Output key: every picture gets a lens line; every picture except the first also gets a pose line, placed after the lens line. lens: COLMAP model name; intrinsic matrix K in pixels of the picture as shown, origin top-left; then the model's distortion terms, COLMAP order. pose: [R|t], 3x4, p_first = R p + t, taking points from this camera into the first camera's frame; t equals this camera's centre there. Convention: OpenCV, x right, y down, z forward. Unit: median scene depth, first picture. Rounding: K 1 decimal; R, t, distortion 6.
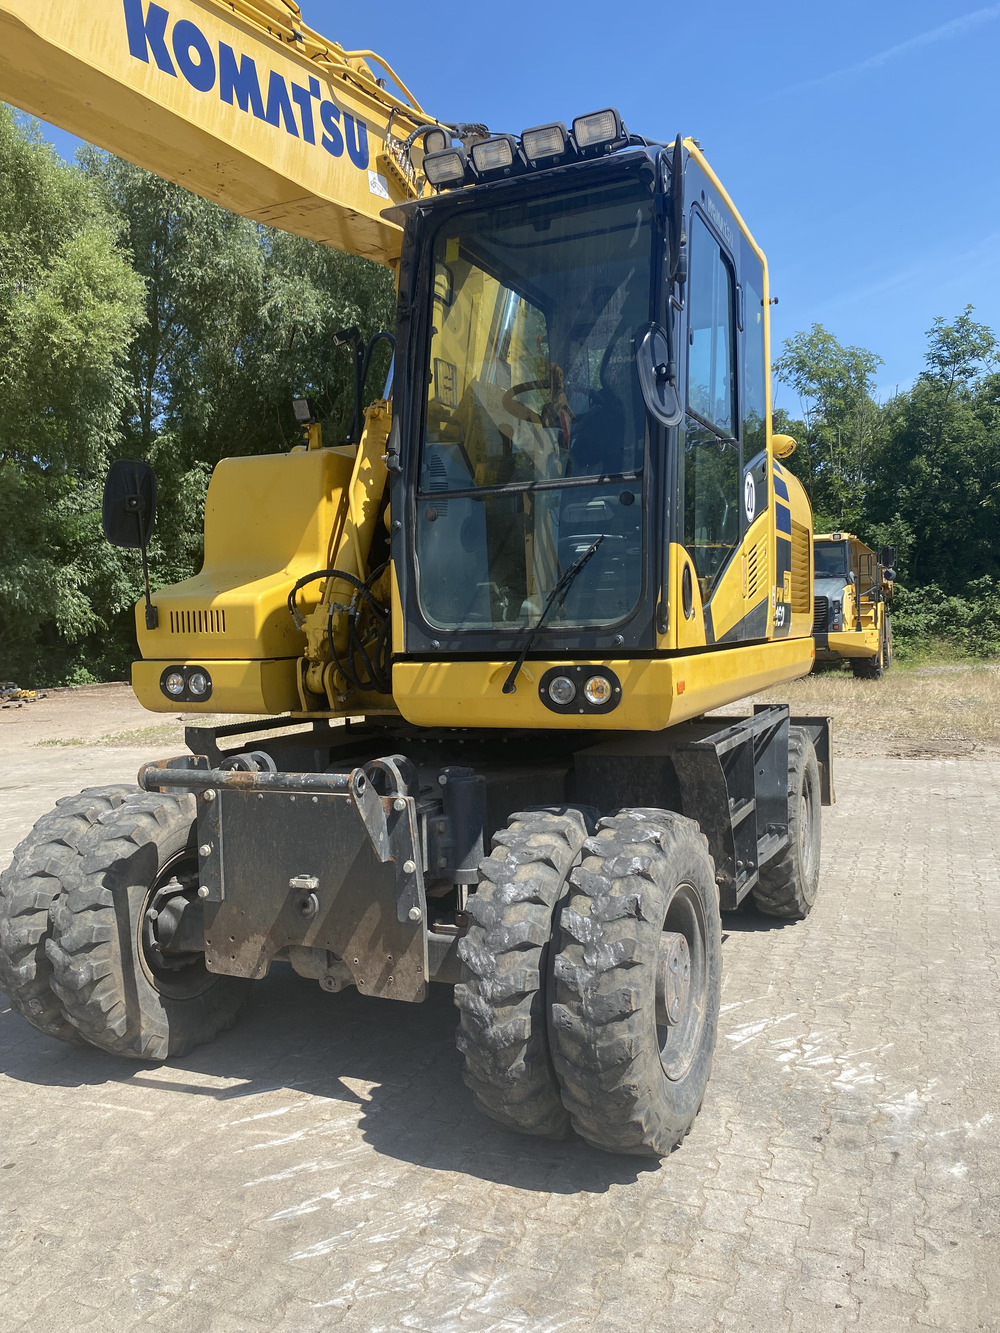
lens RADIAL K [[1018.3, 0, 500.0], [0, 1018.3, 666.5], [0, 0, 1]] dist [0.030050, -0.037027]
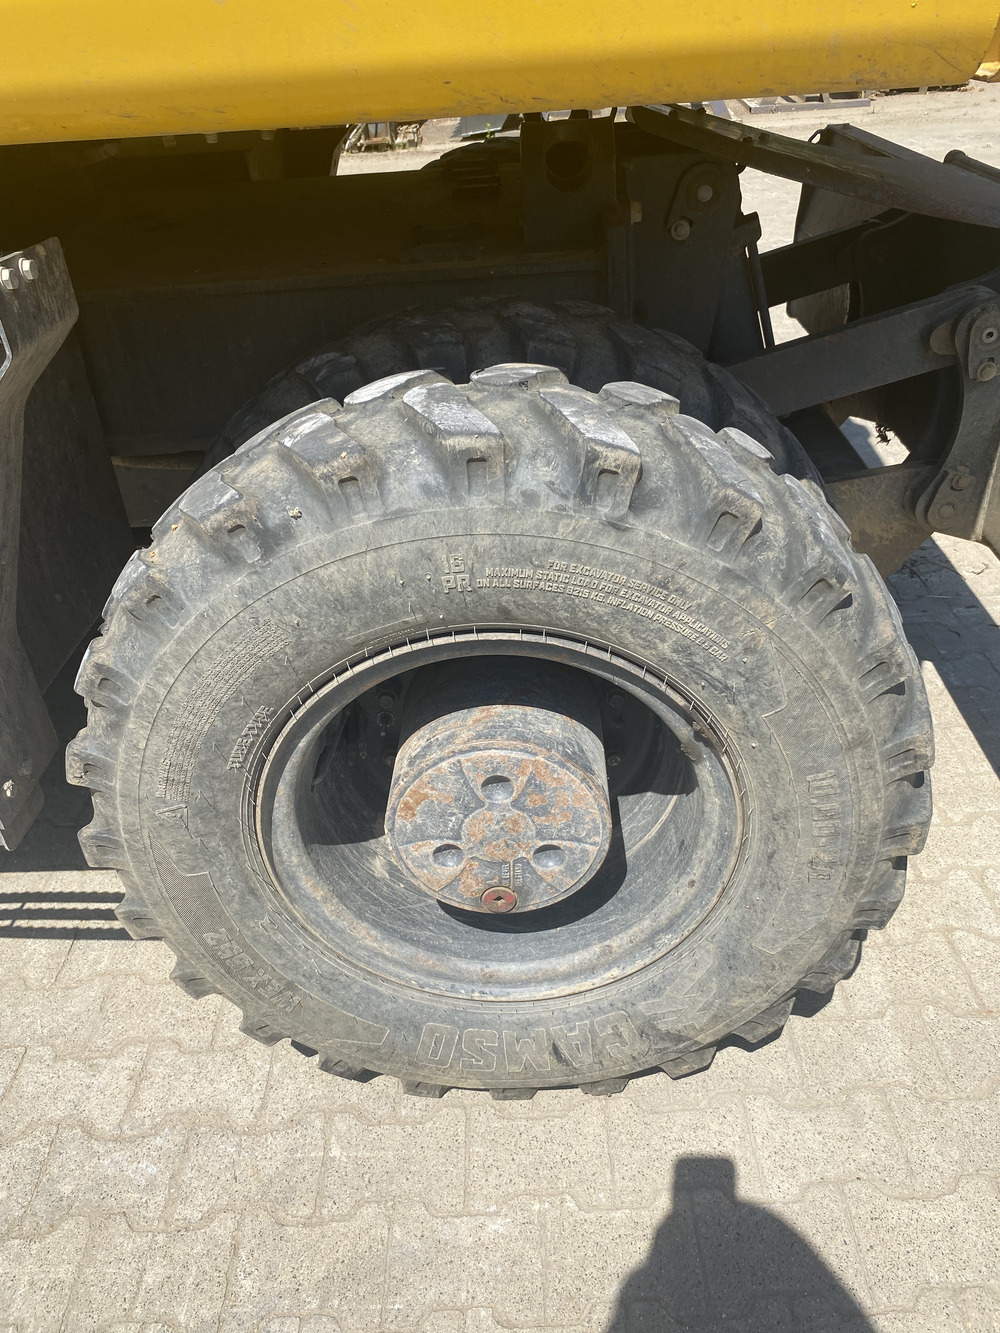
lens RADIAL K [[1018.3, 0, 500.0], [0, 1018.3, 666.5], [0, 0, 1]] dist [0.030050, -0.037027]
pose [[0.397452, 0.505132, -0.766077, 0.699677], [0.026478, 0.828188, 0.559824, -0.005052], [0.917241, -0.242787, 0.315790, 1.441082]]
